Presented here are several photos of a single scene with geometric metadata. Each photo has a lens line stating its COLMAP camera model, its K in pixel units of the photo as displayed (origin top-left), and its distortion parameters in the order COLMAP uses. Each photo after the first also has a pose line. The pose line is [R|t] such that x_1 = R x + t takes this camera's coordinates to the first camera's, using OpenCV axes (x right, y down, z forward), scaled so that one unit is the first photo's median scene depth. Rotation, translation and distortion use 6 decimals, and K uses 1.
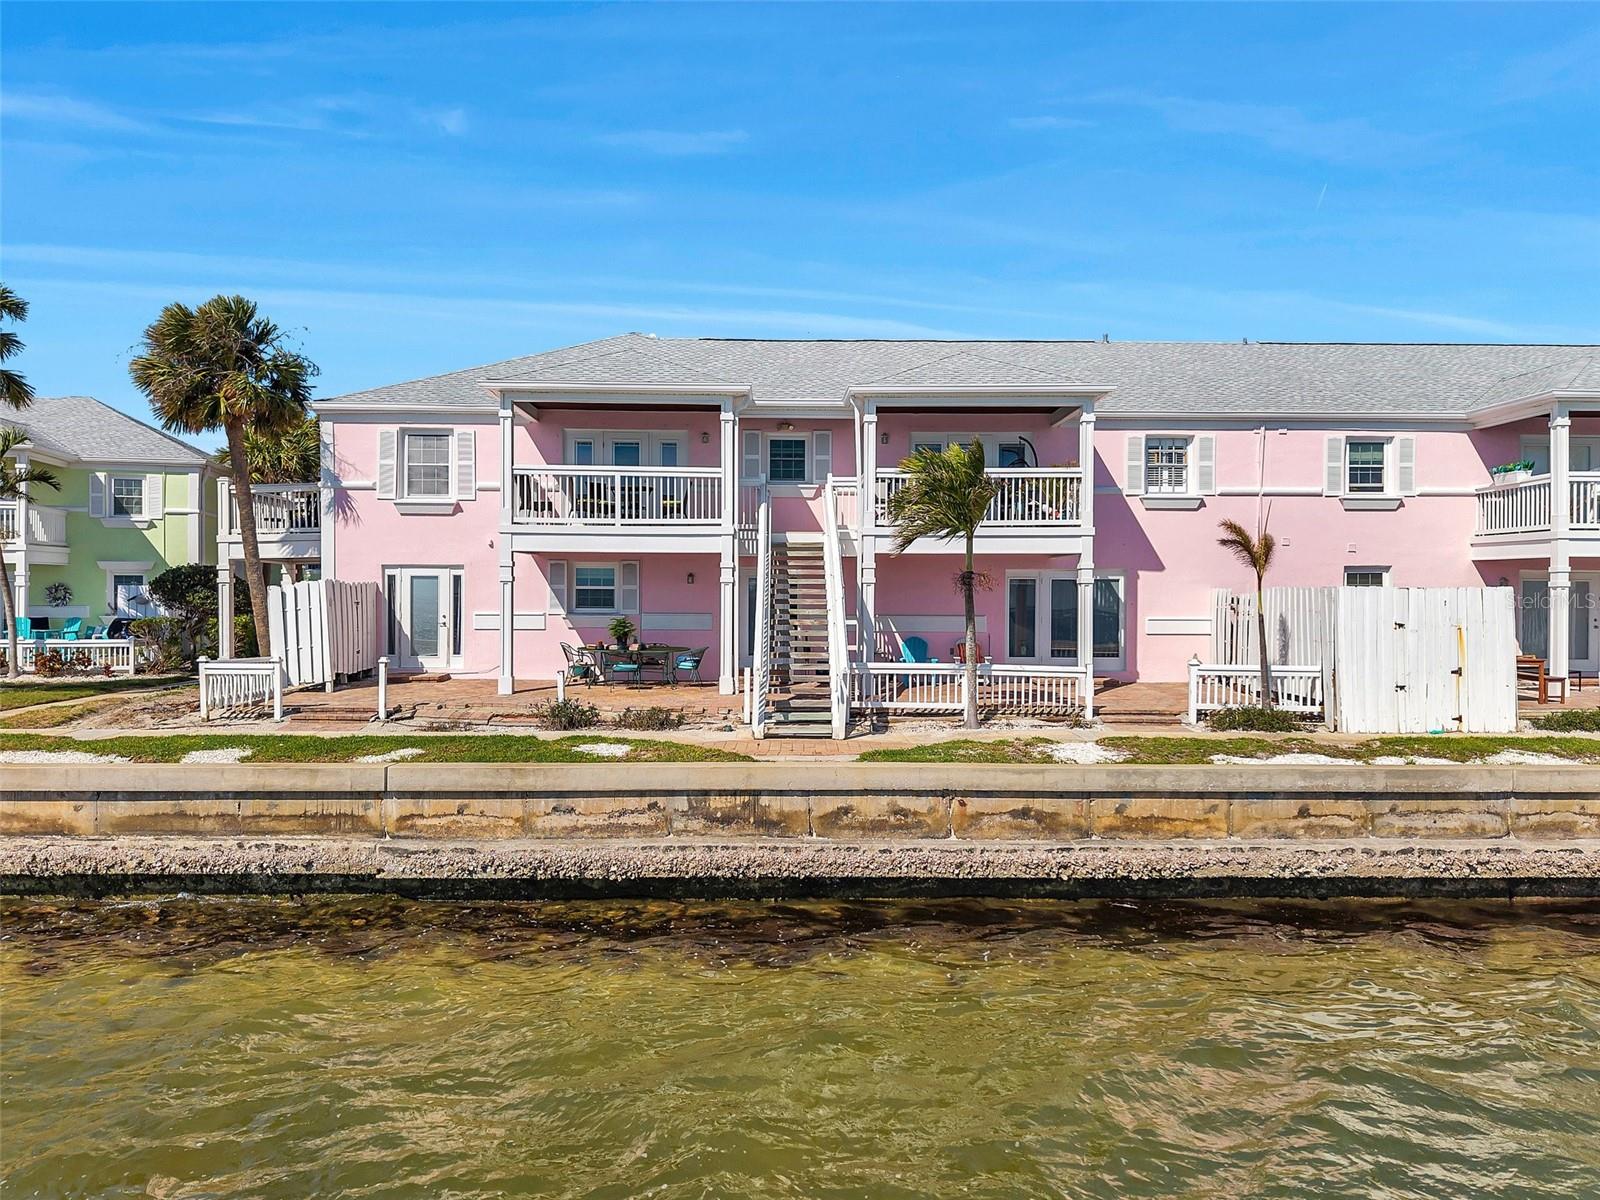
lens RADIAL K [[1079.4, 0, 800.5], [0, 1079.4, 613.4], [0, 0, 1]] dist [0.038883, -0.039785]
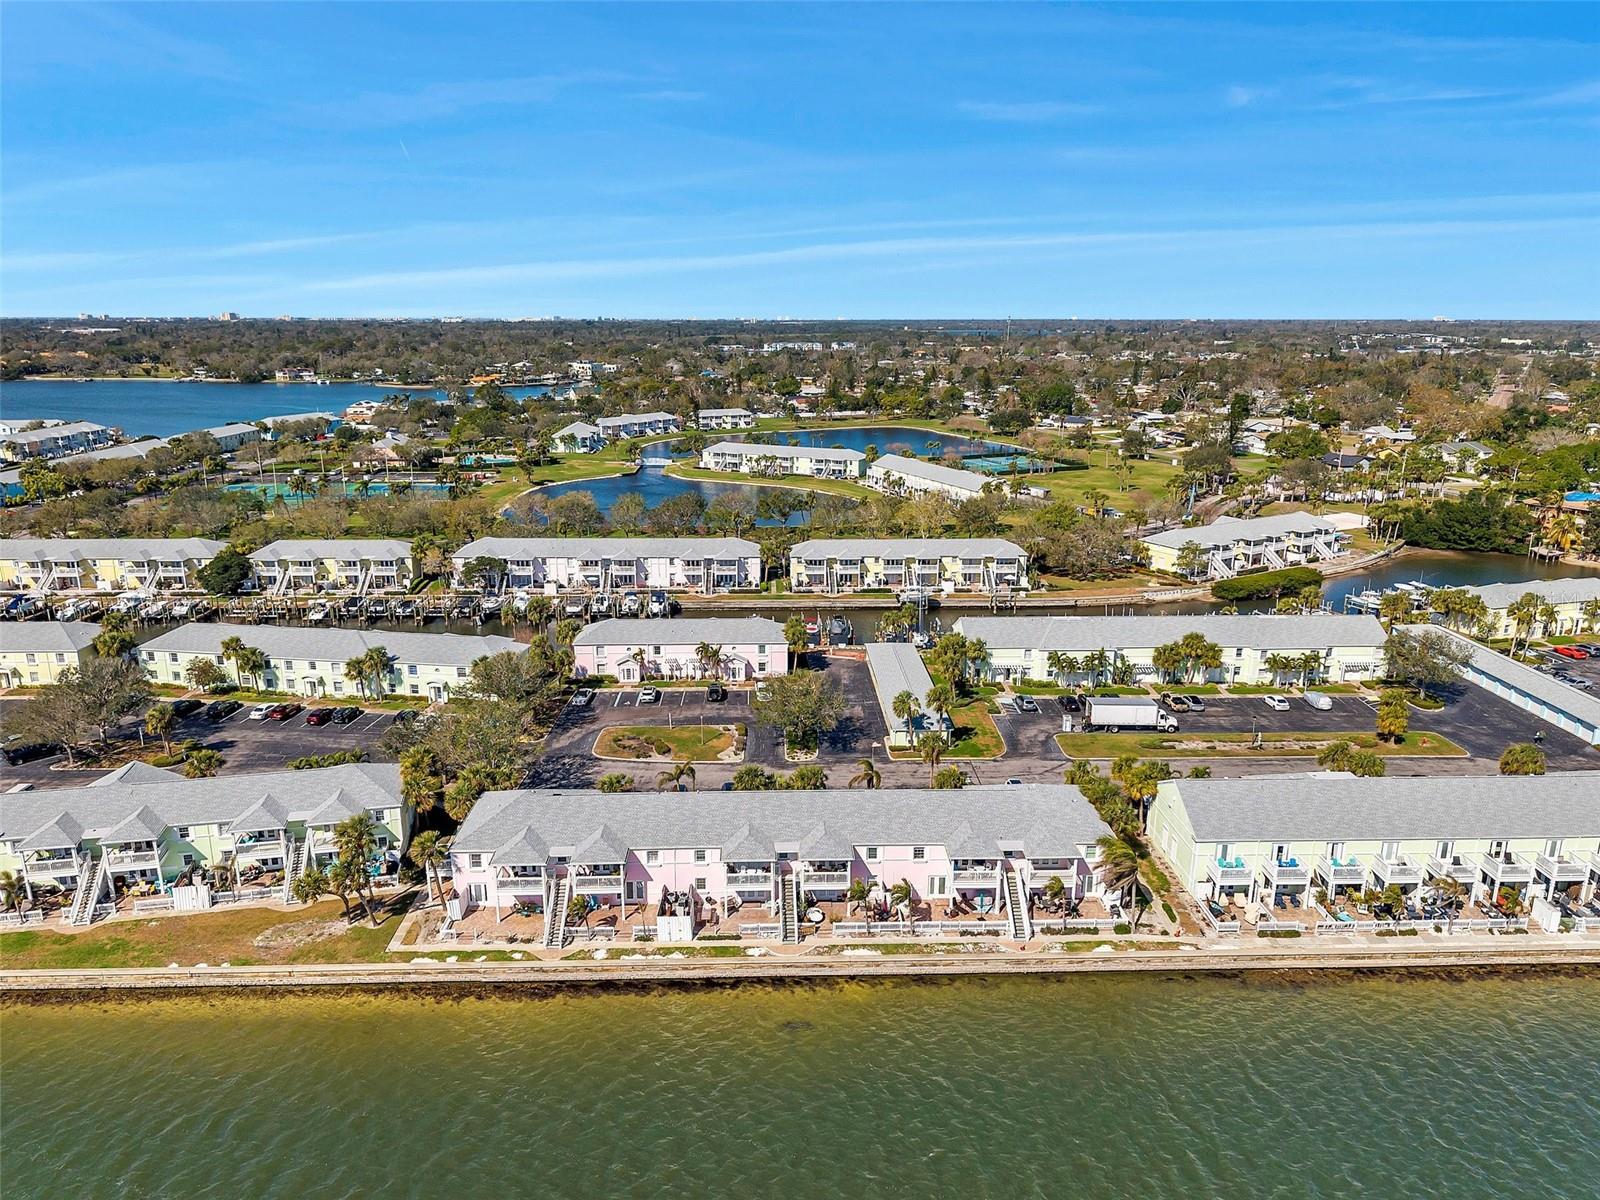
lens RADIAL K [[1079.4, 0, 797.7], [0, 1079.4, 598.4], [0, 0, 1]] dist [0.038883, -0.039785]
pose [[0.999984, -0.003564, 0.004429, 1.369384], [0.002379, 0.969915, 0.243433, -3.308895], [-0.005164, -0.243419, 0.969908, -4.398327]]
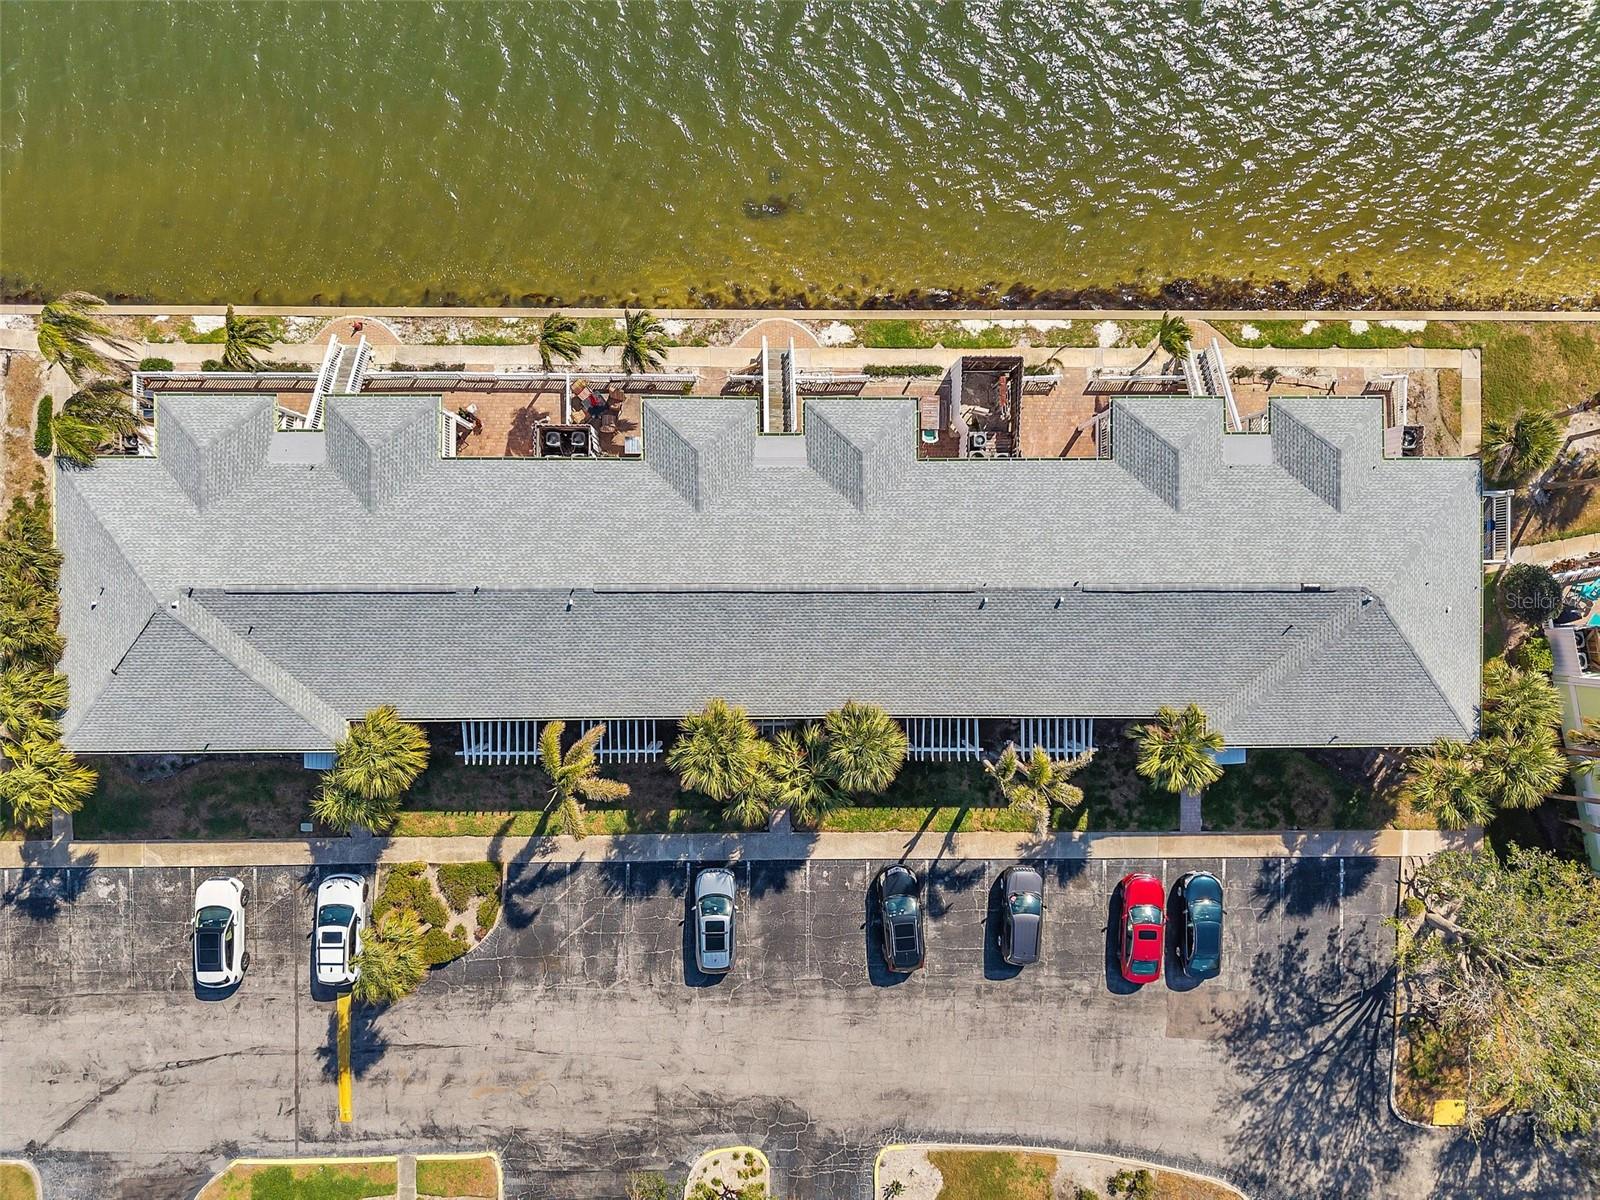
lens RADIAL K [[1079.4, 0, 798.1], [0, 1079.4, 602.1], [0, 0, 1]] dist [0.038883, -0.039785]
pose [[-0.999179, -0.027040, -0.030178, 1.357320], [-0.029575, -0.022427, 0.999311, -3.371370], [-0.027698, 0.999383, 0.021609, 1.899707]]
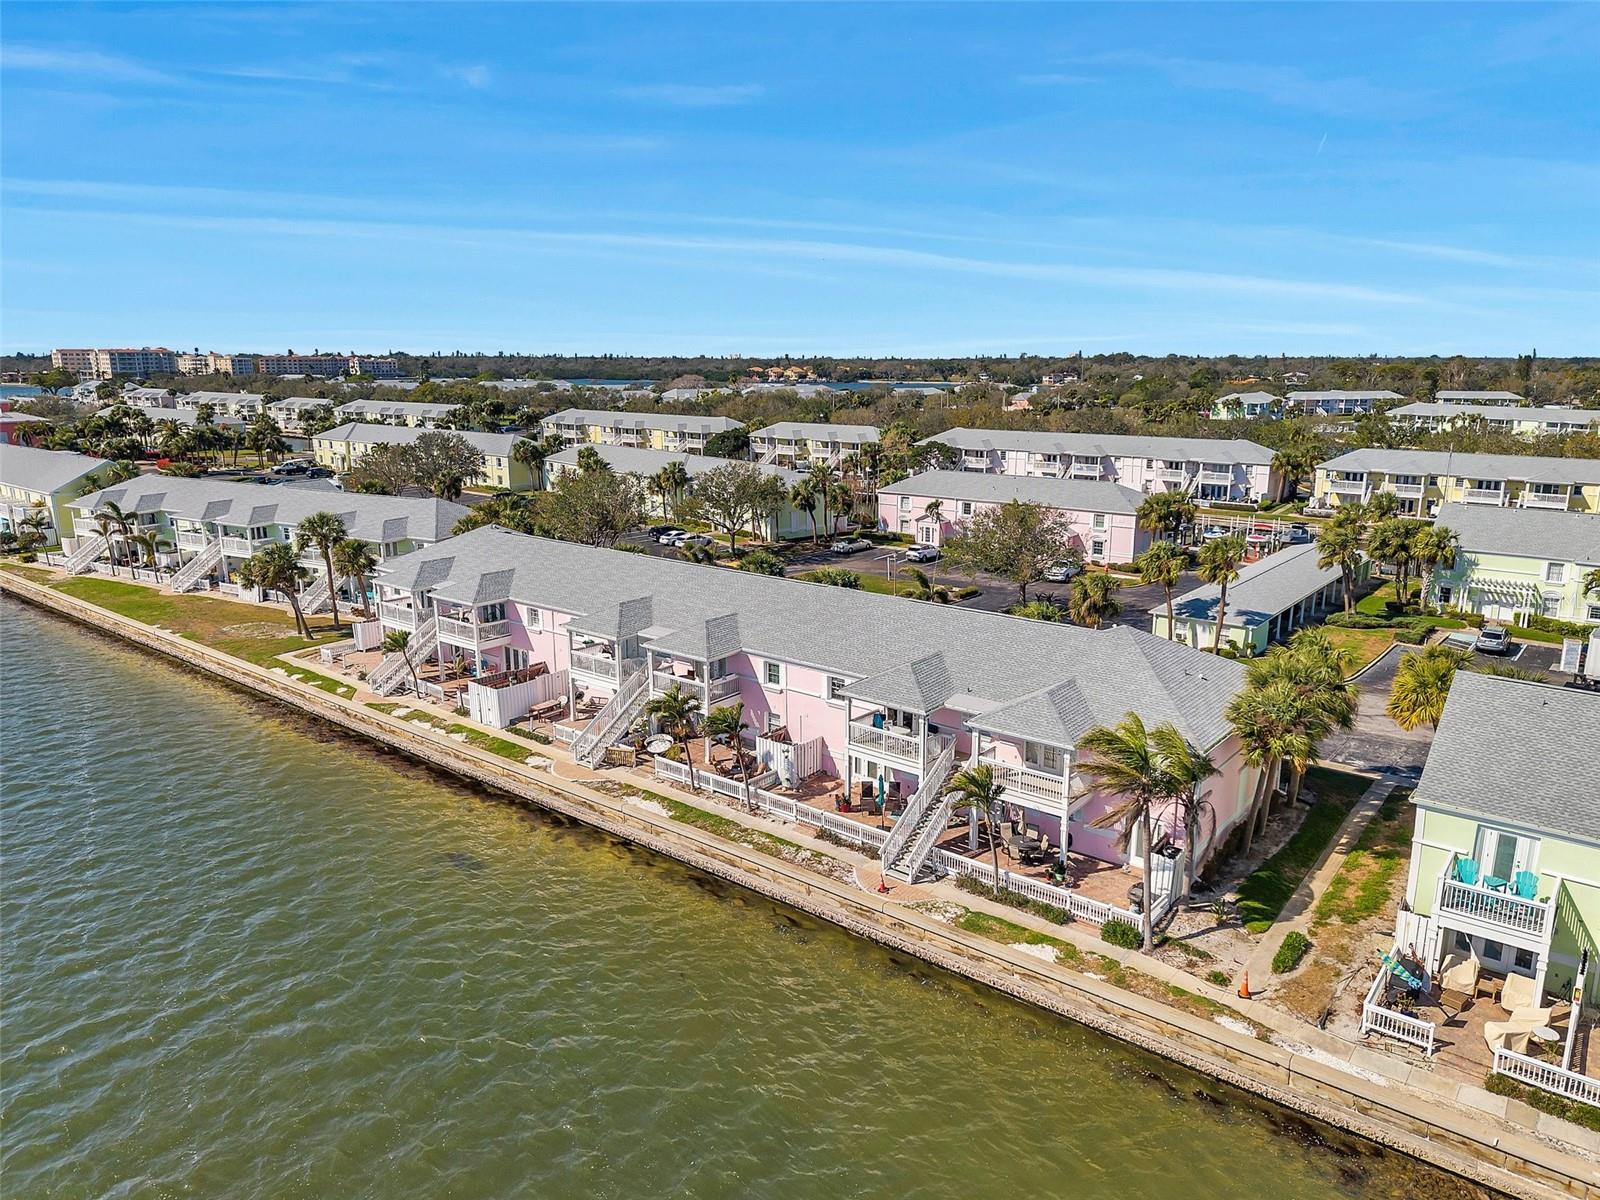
lens RADIAL K [[1079.4, 0, 807.0], [0, 1079.4, 572.6], [0, 0, 1]] dist [0.038883, -0.039785]
pose [[0.761629, 0.121753, -0.636473, 4.302770], [-0.002075, 0.982644, 0.185491, -1.250266], [0.648010, -0.139954, 0.748662, -1.098822]]
